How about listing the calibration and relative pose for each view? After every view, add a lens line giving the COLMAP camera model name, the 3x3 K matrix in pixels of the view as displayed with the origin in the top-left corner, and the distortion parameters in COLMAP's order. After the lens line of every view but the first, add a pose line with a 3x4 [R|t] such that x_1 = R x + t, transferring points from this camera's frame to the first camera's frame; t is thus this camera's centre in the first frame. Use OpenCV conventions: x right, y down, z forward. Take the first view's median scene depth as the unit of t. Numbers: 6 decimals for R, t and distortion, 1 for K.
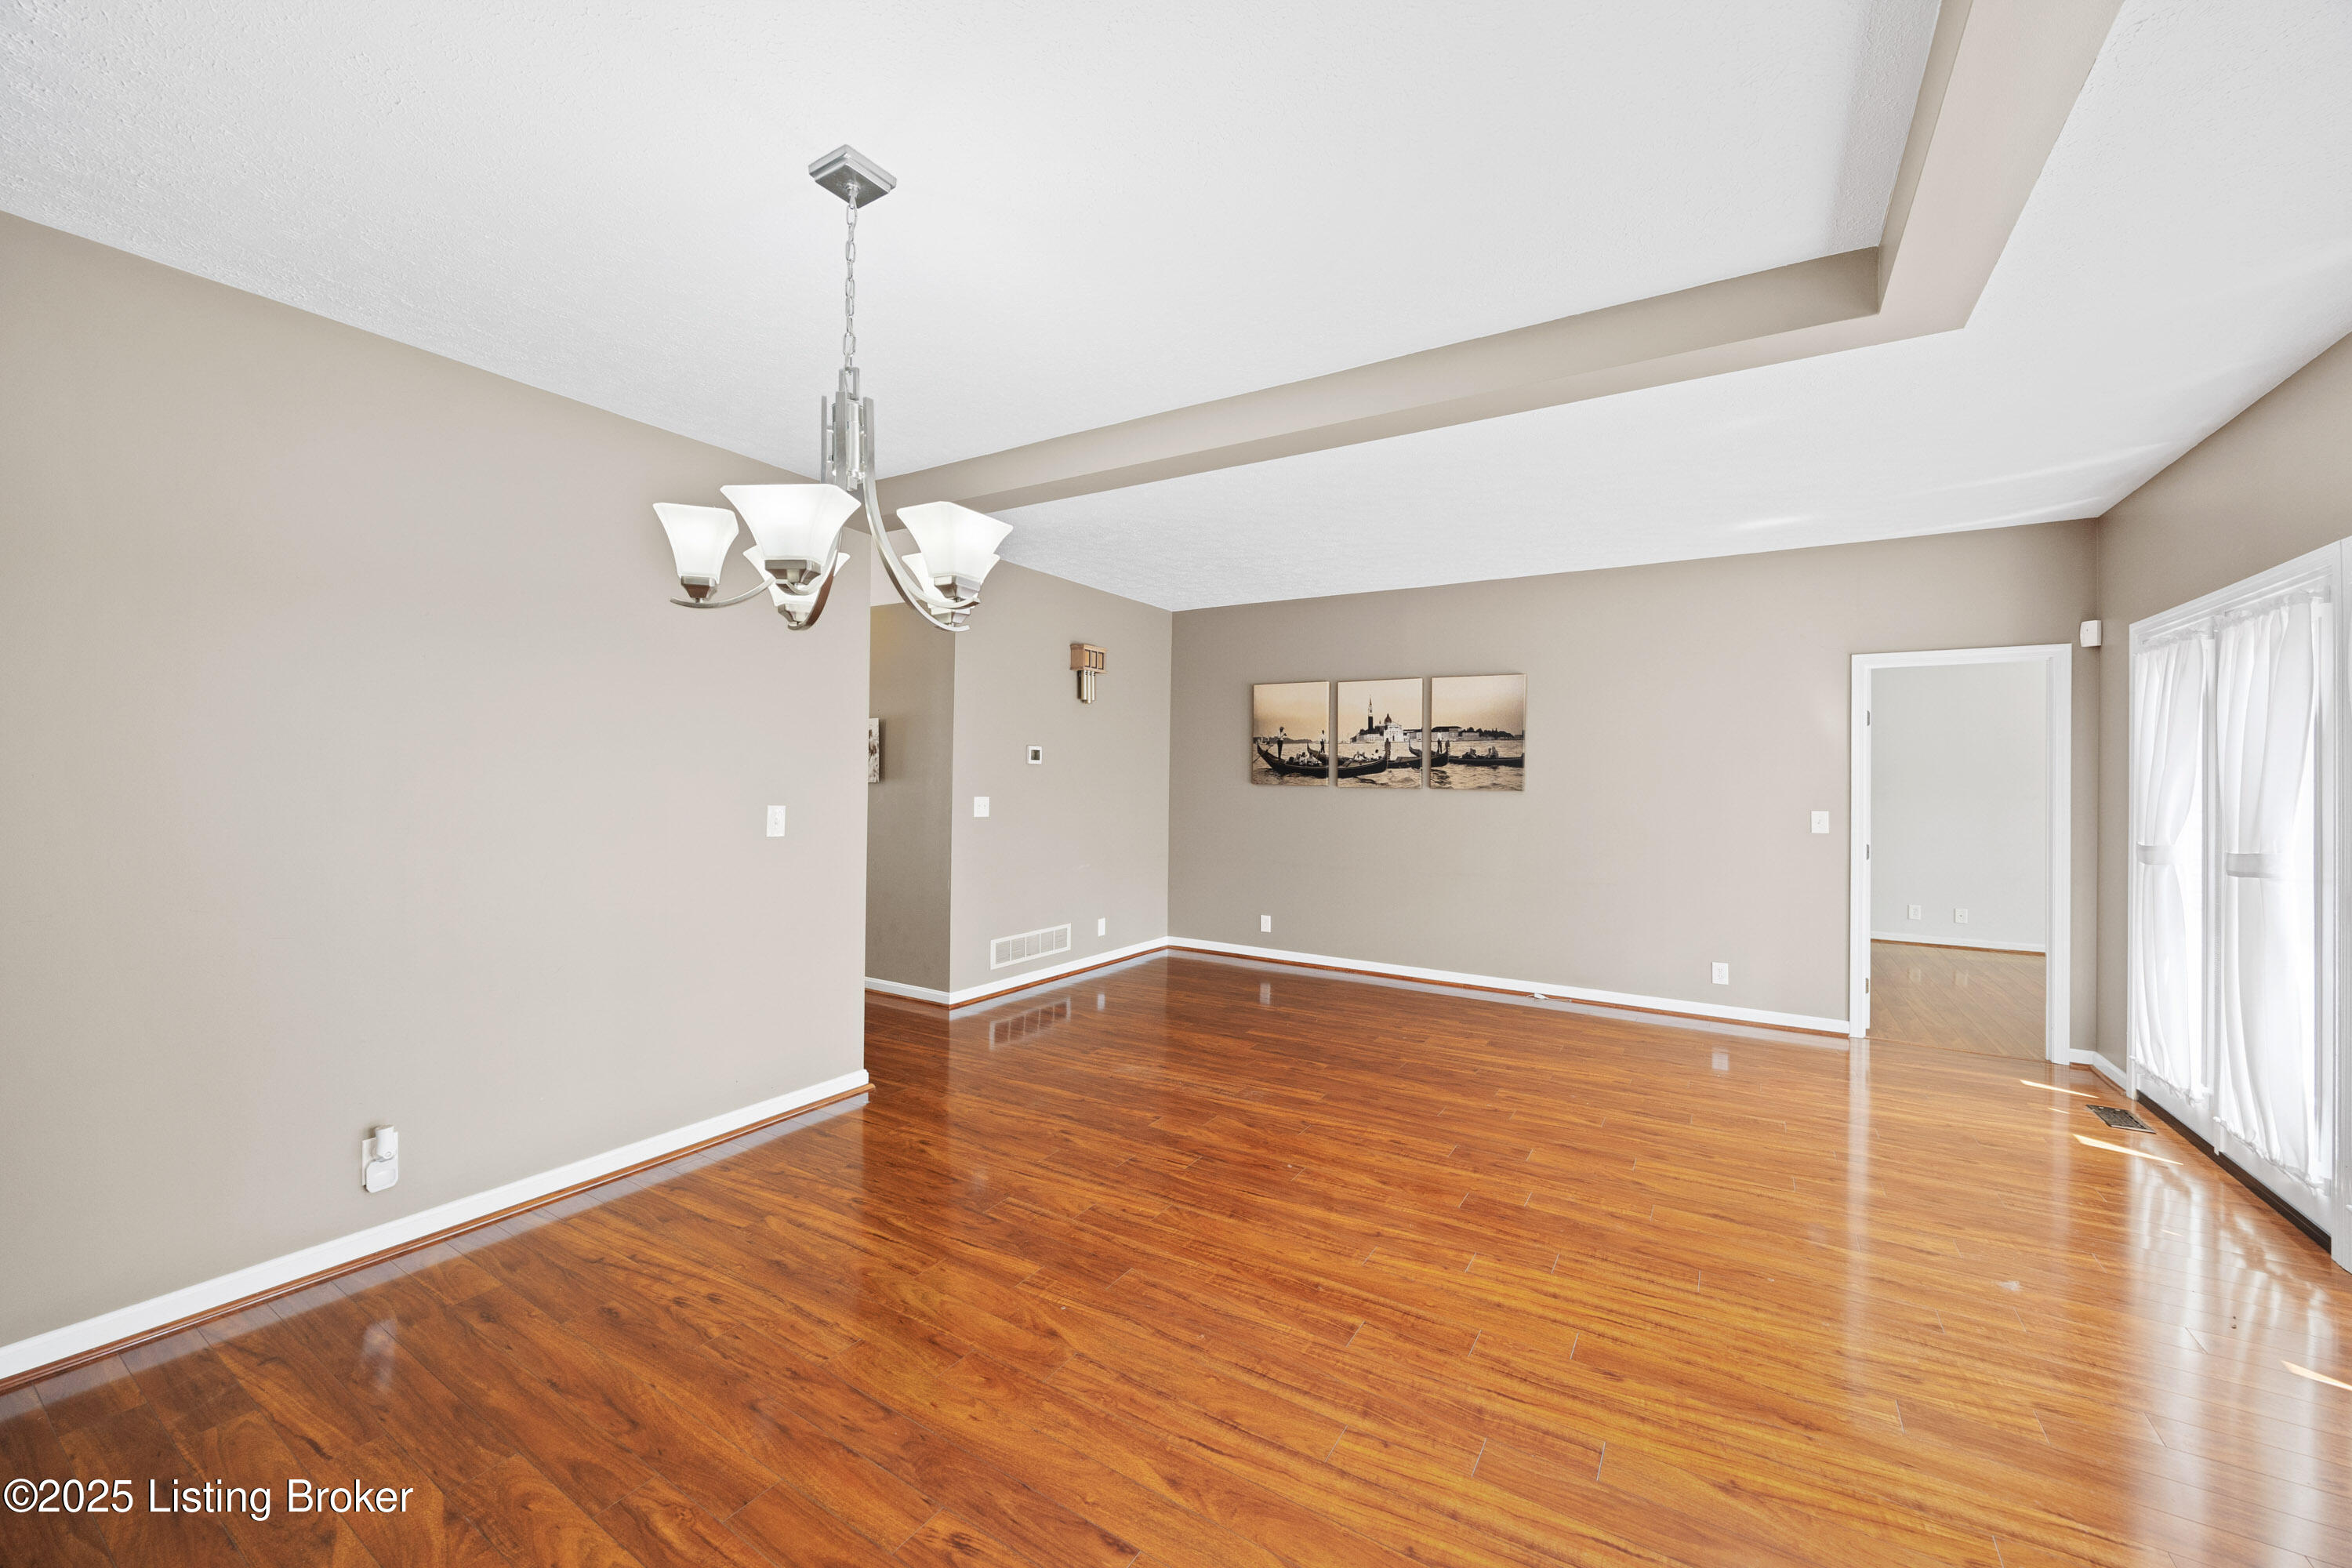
lens RADIAL K [[909.7, 0, 1176.0], [0, 909.7, 784.0], [0, 0, 1]] dist [-0.000507, -0.000114]
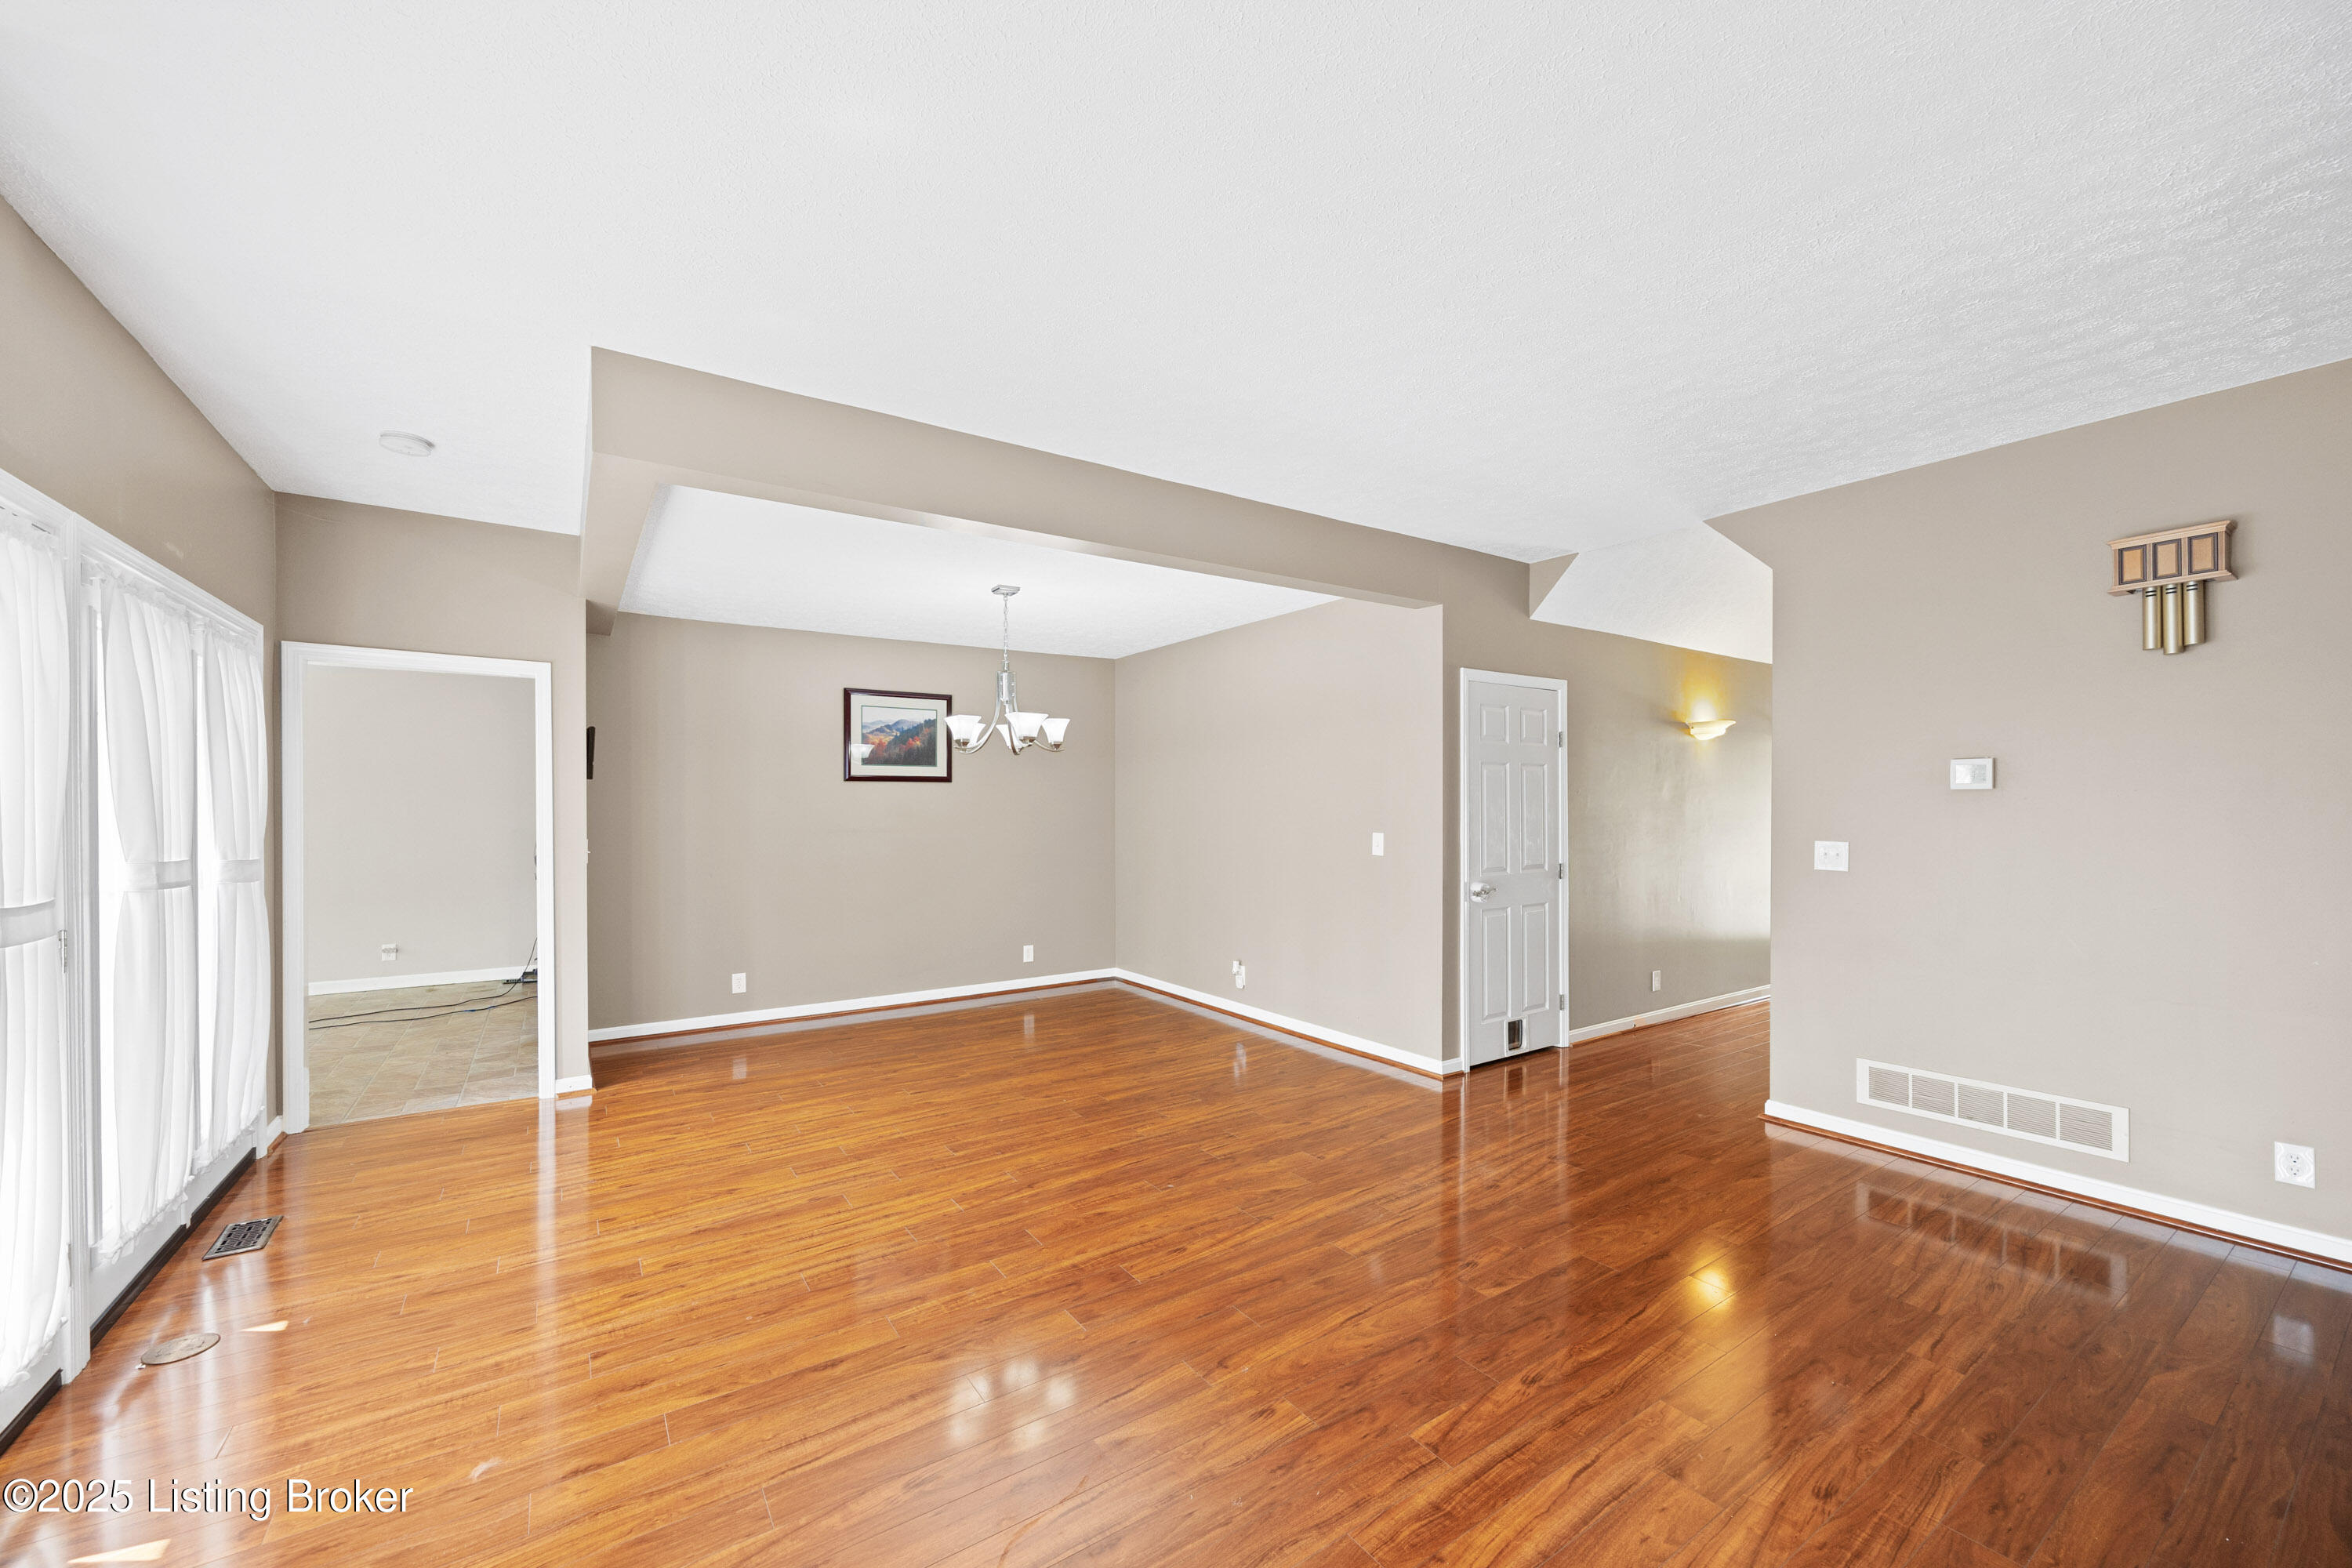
lens RADIAL K [[924.6, 0, 1188.3], [0, 924.6, 822.6], [0, 0, 1]] dist [-0.000677, -0.000006]
pose [[-0.404714, 0.004529, -0.914432, 0.589245], [-0.010047, 0.999905, 0.009399, -0.002760], [0.914388, 0.012991, -0.404630, 0.785382]]
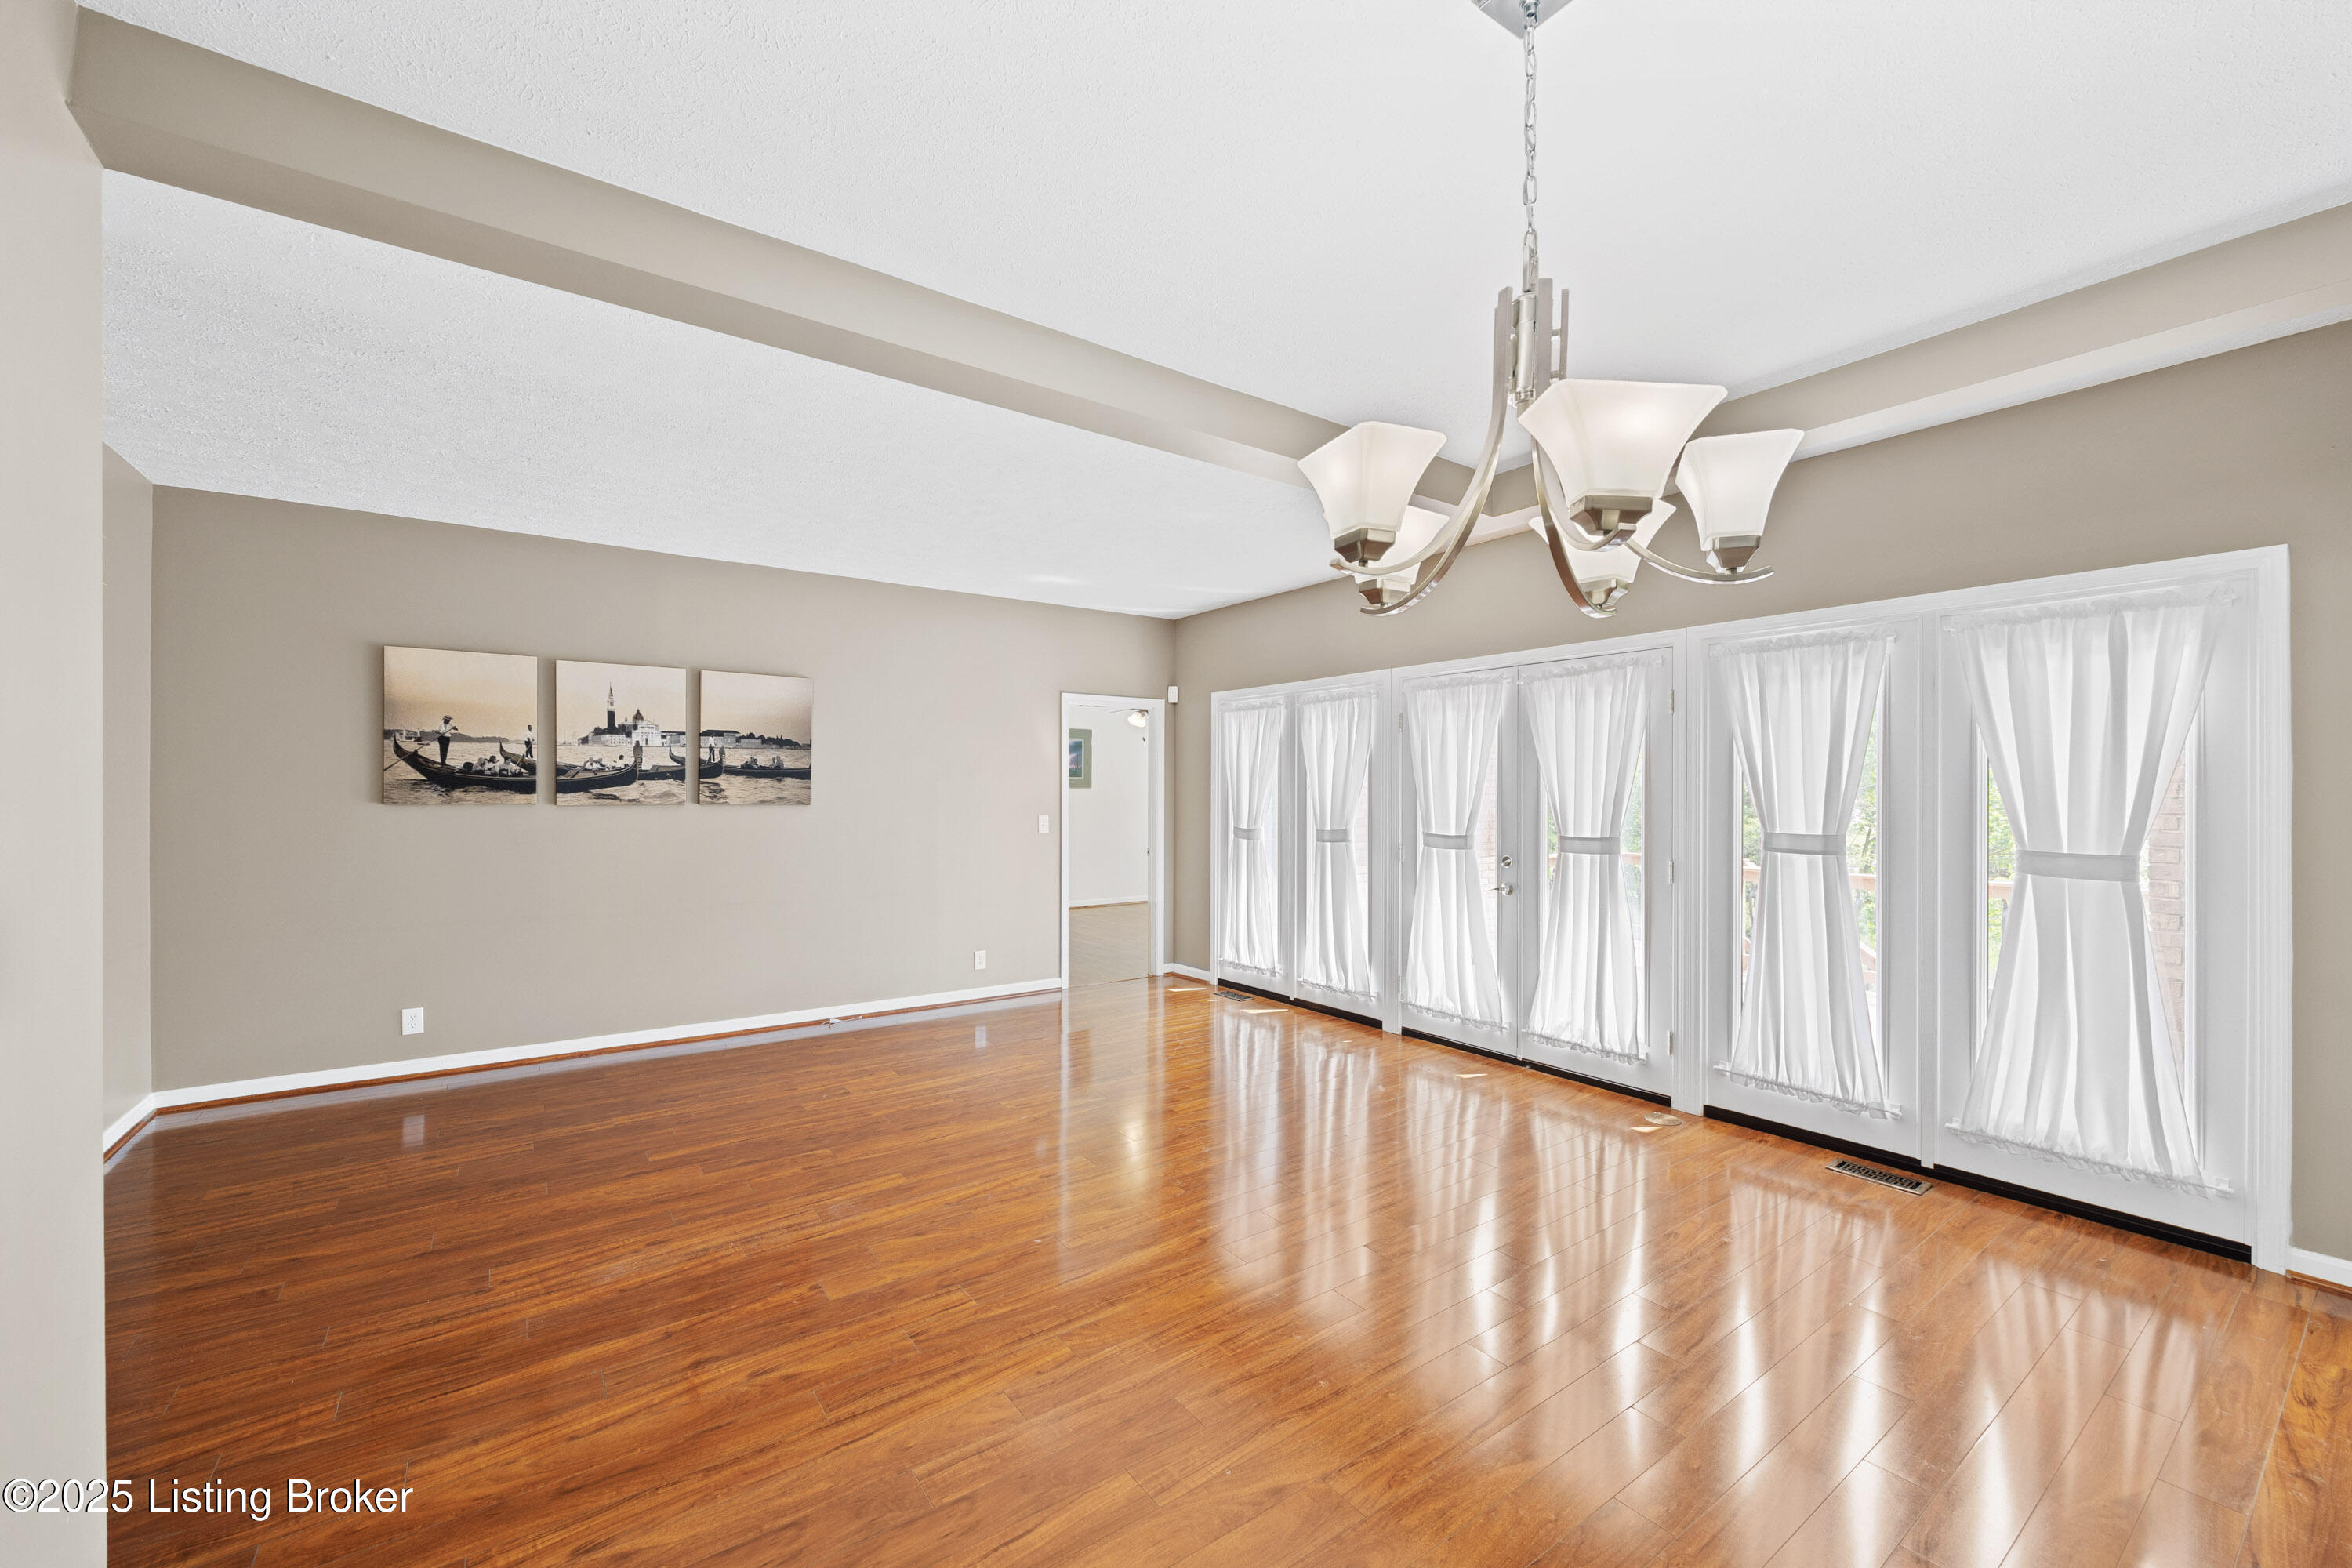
lens RADIAL K [[924.6, 0, 1188.3], [0, 924.6, 822.6], [0, 0, 1]] dist [-0.000677, -0.000006]
pose [[0.379955, -0.042160, 0.924044, -0.341442], [0.009521, 0.999086, 0.041670, -0.010018], [-0.924956, -0.007035, 0.380010, 0.289902]]
